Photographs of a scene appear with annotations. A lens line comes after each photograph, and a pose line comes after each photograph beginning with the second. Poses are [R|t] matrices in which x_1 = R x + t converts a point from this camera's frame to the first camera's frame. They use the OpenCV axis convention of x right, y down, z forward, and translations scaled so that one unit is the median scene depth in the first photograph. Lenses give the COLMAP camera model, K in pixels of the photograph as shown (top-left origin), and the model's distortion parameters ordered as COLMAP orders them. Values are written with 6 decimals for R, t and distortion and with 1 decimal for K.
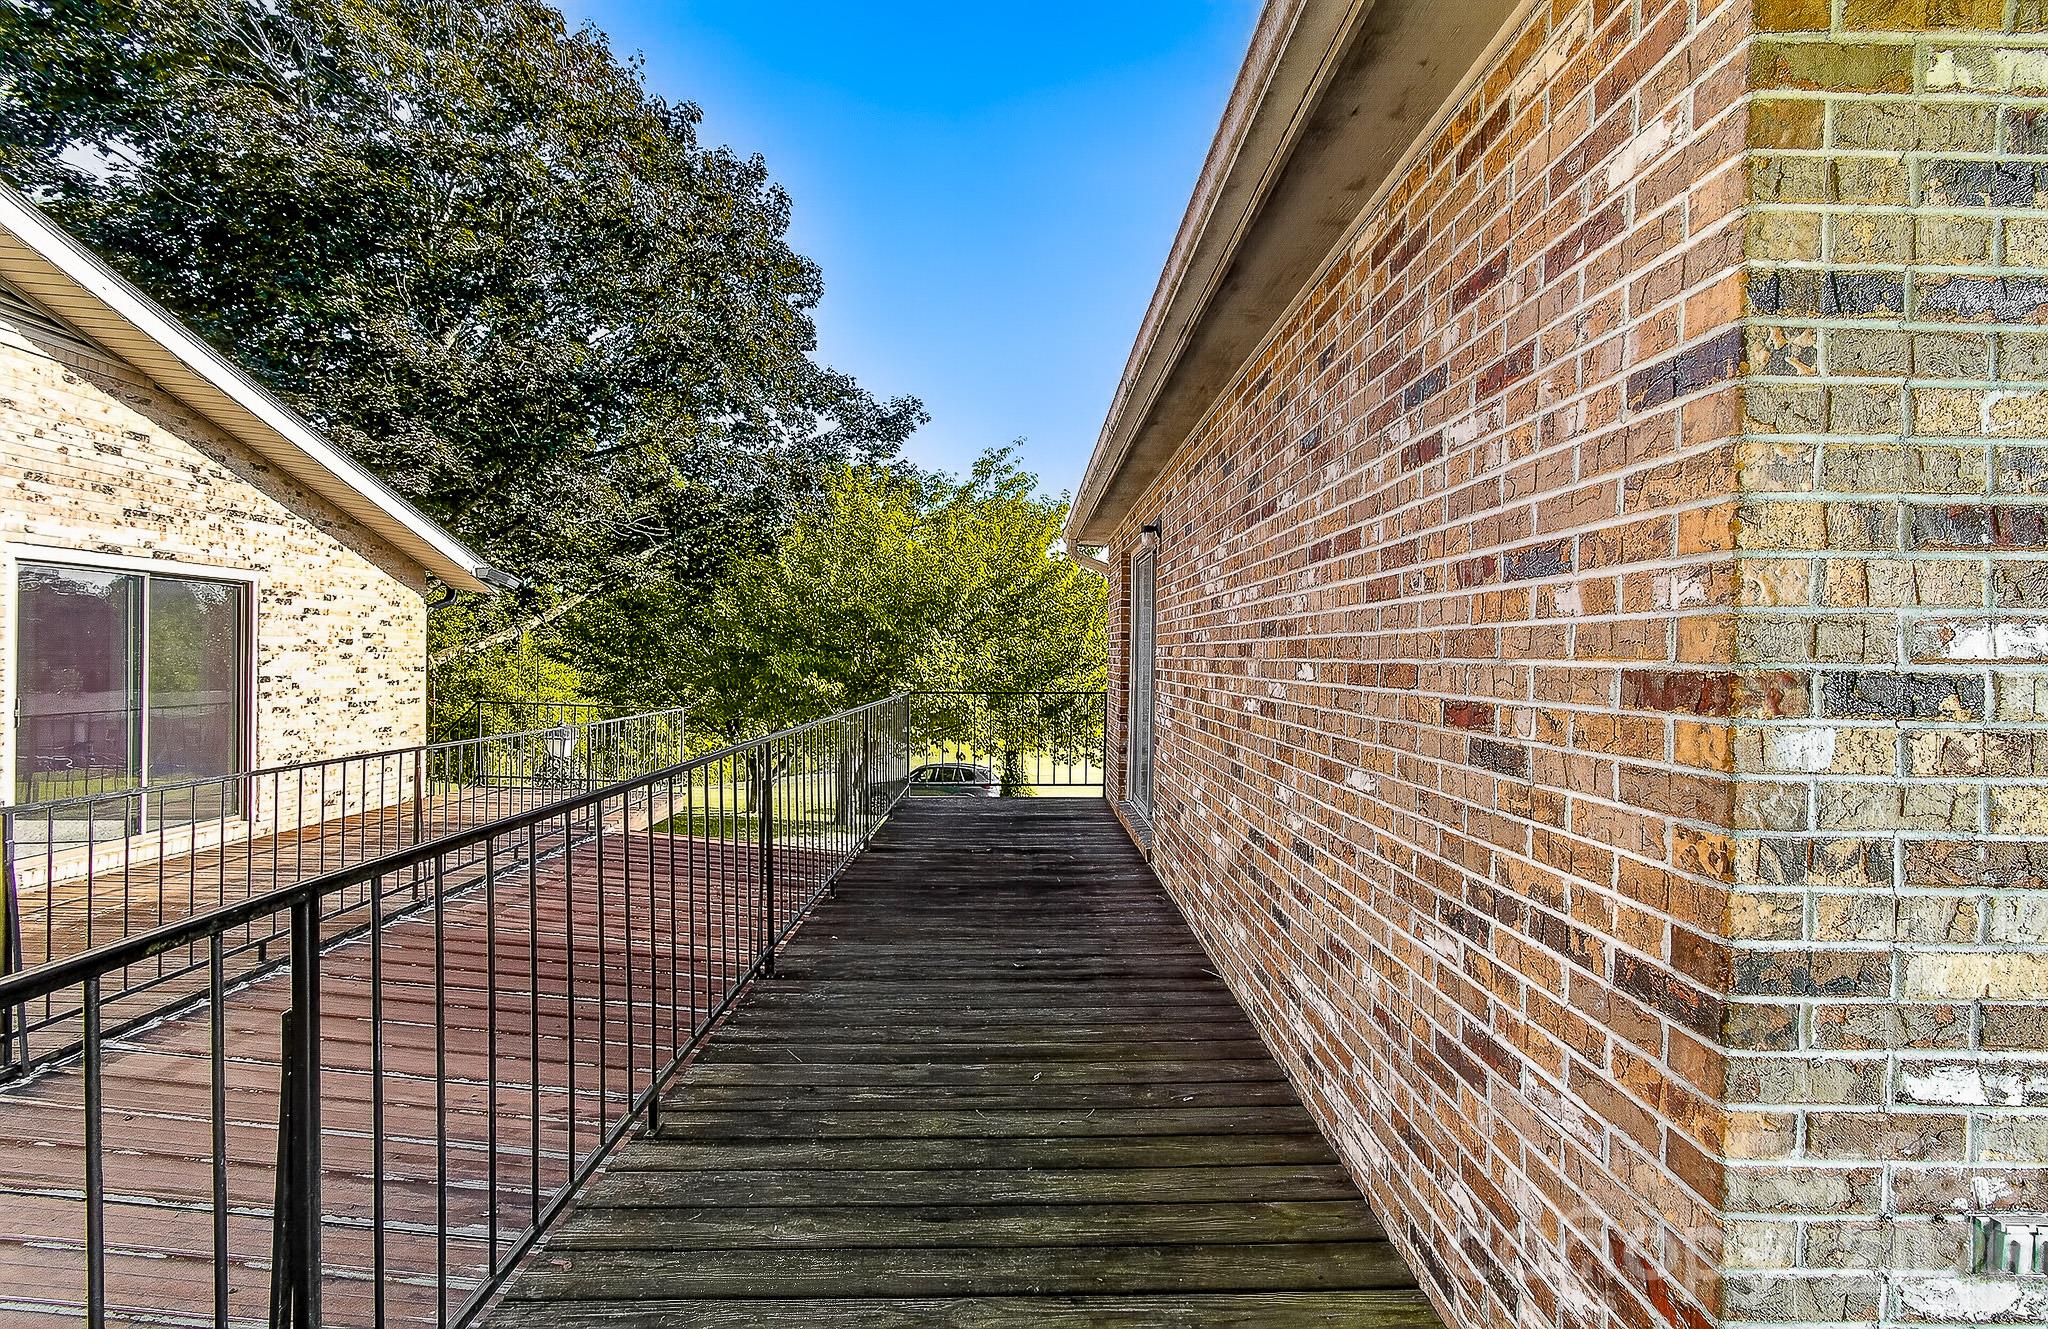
lens RADIAL K [[888.6, 0, 1019.4], [0, 888.6, 664.7], [0, 0, 1]] dist [0.001297, 0.001374]
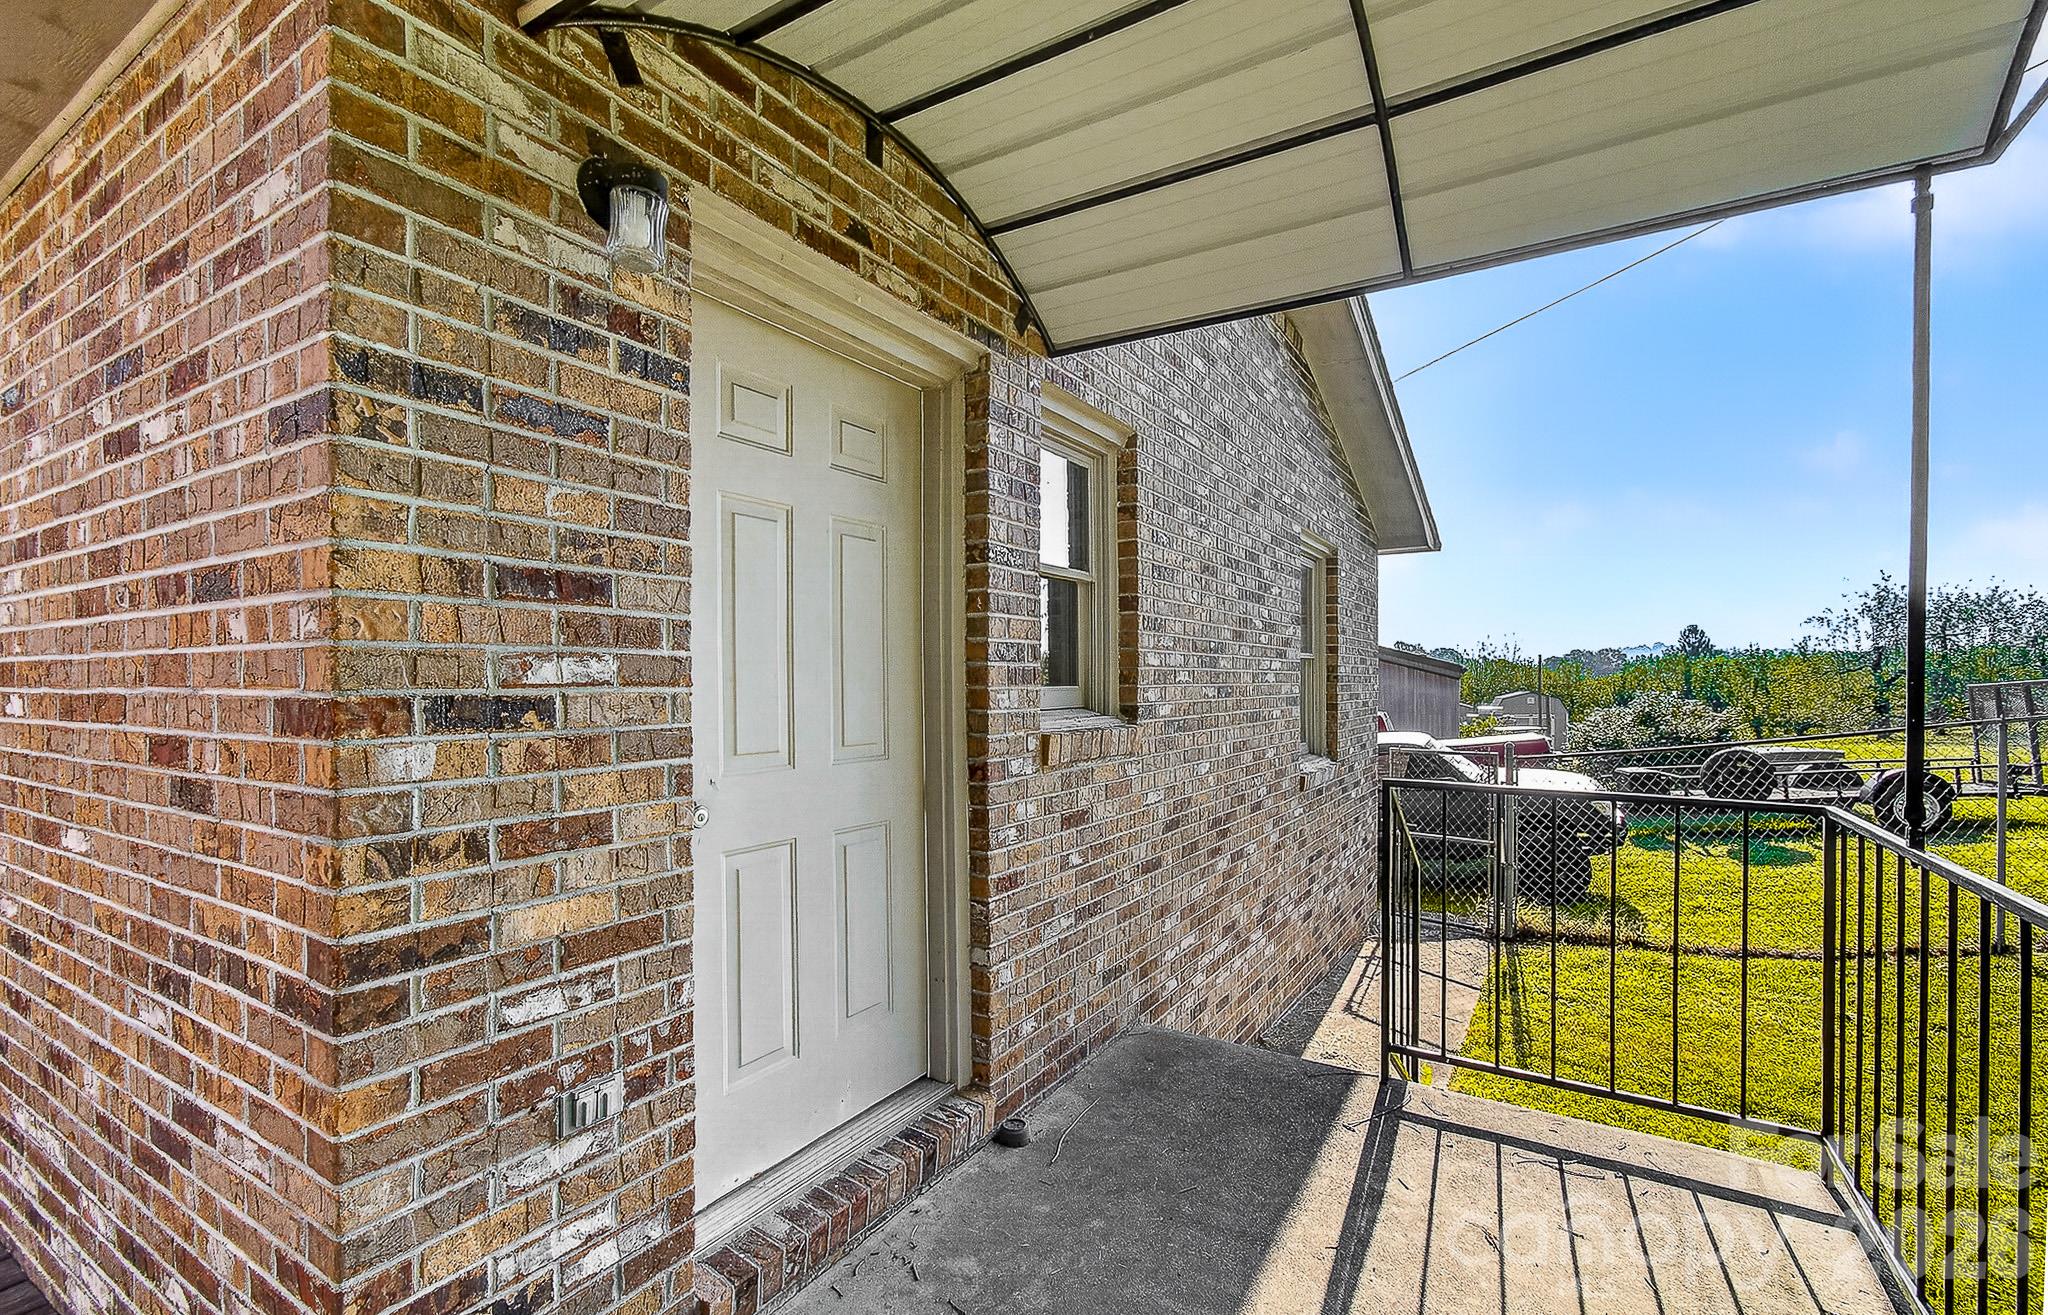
lens RADIAL K [[899.5, 0, 1030.0], [0, 899.5, 687.9], [0, 0, 1]] dist [0.005424, -0.001380]
pose [[0.520182, -0.019729, 0.853828, 0.223740], [0.017175, 0.999773, 0.012638, -0.003493], [-0.853883, 0.008090, 0.520402, -0.251280]]
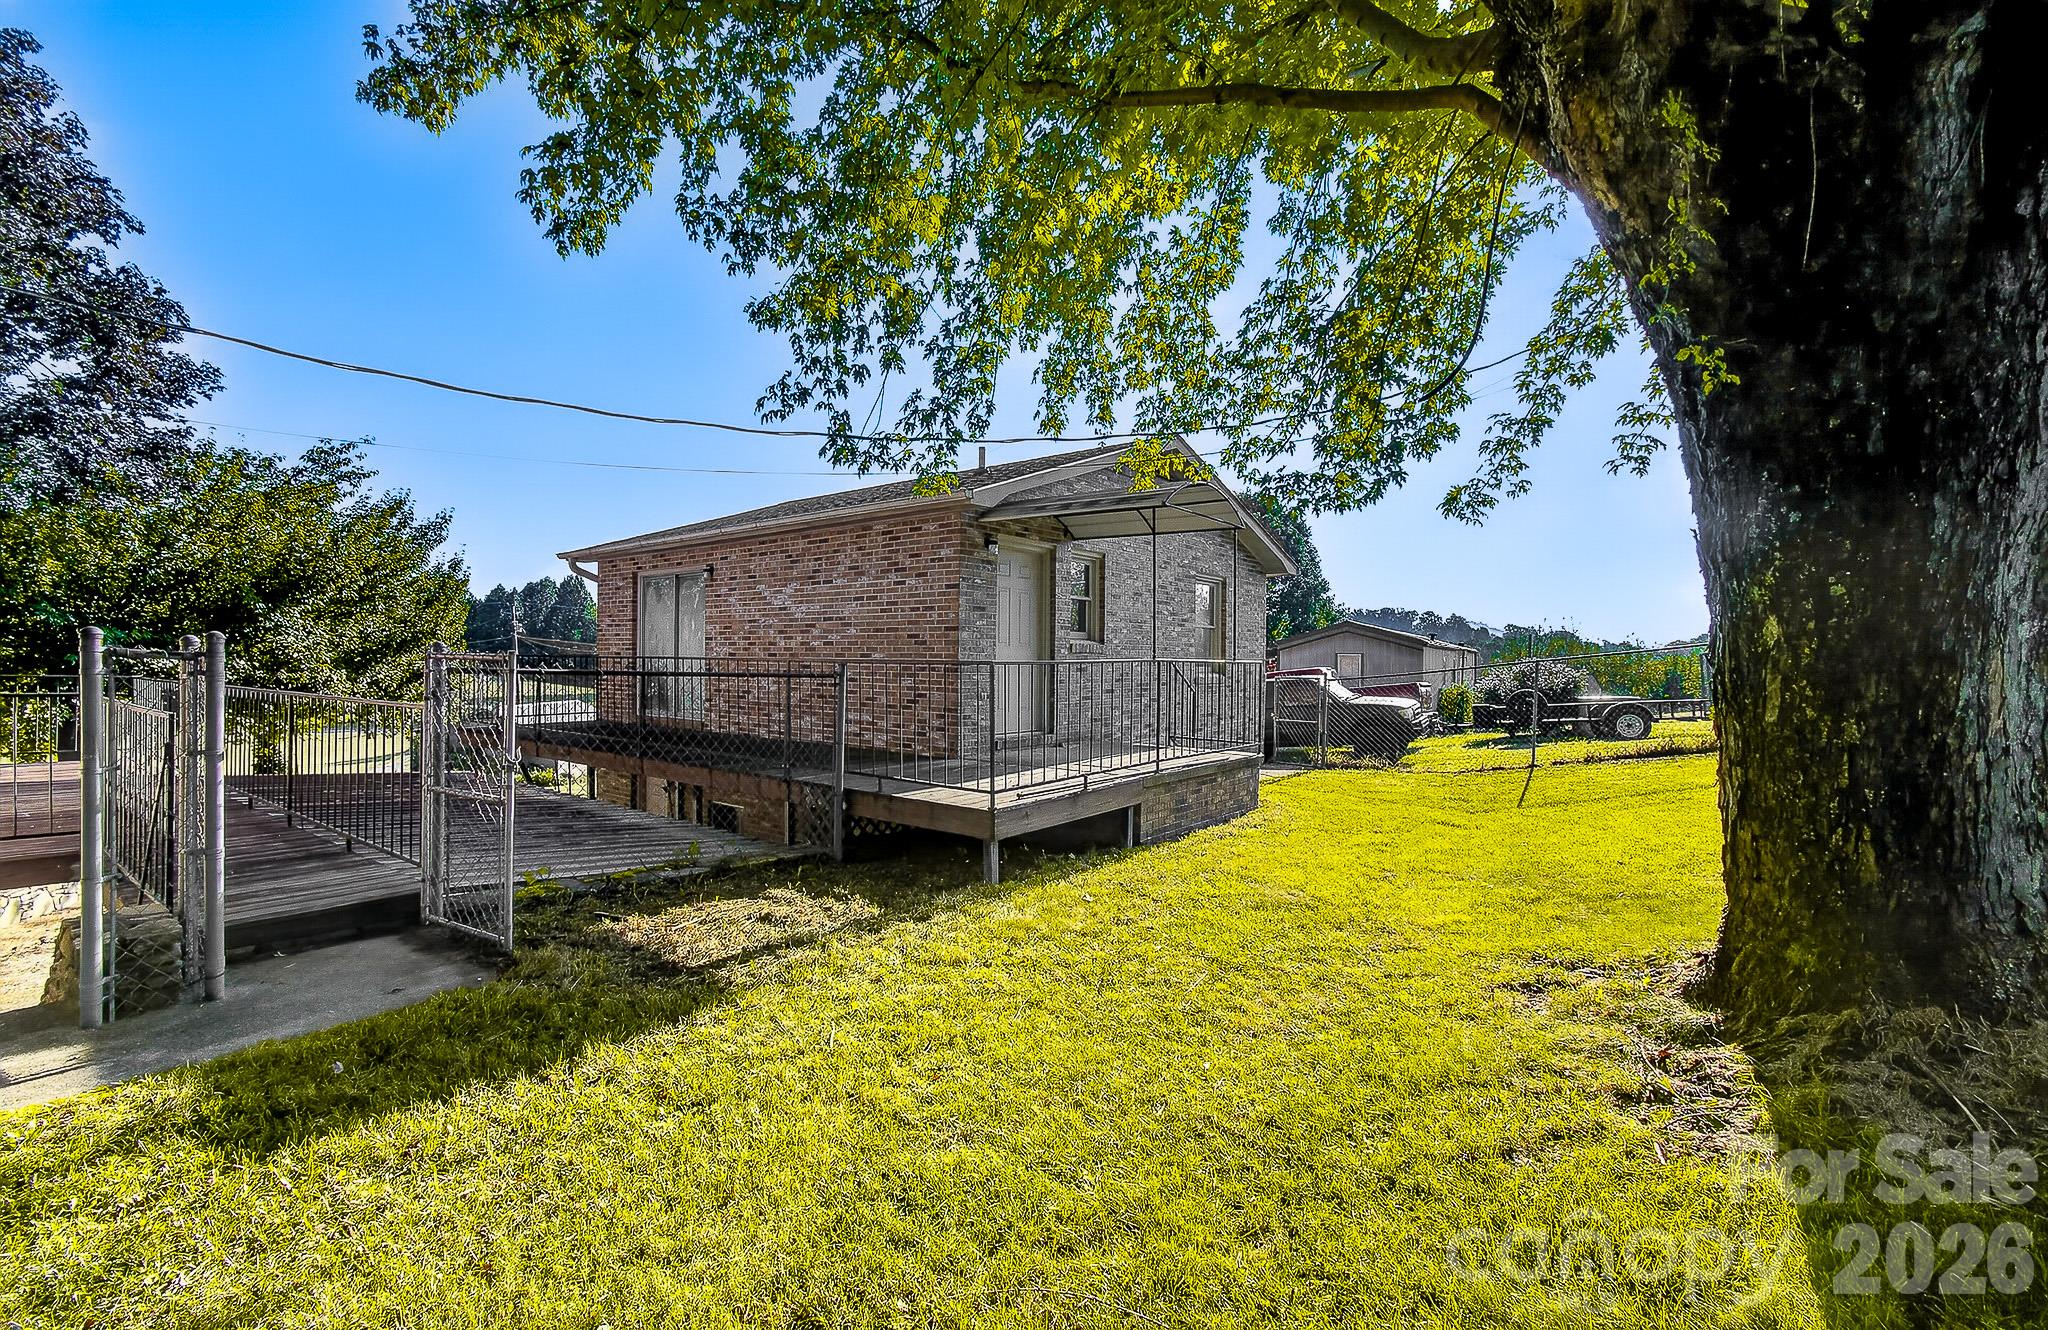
lens RADIAL K [[888.6, 0, 1019.1], [0, 888.6, 662.5], [0, 0, 1]] dist [0.001297, 0.001374]
pose [[0.627929, -0.009720, 0.778210, -3.929308], [0.006547, 0.999953, 0.007207, 0.221008], [-0.778243, 0.000569, 0.627963, -3.434760]]
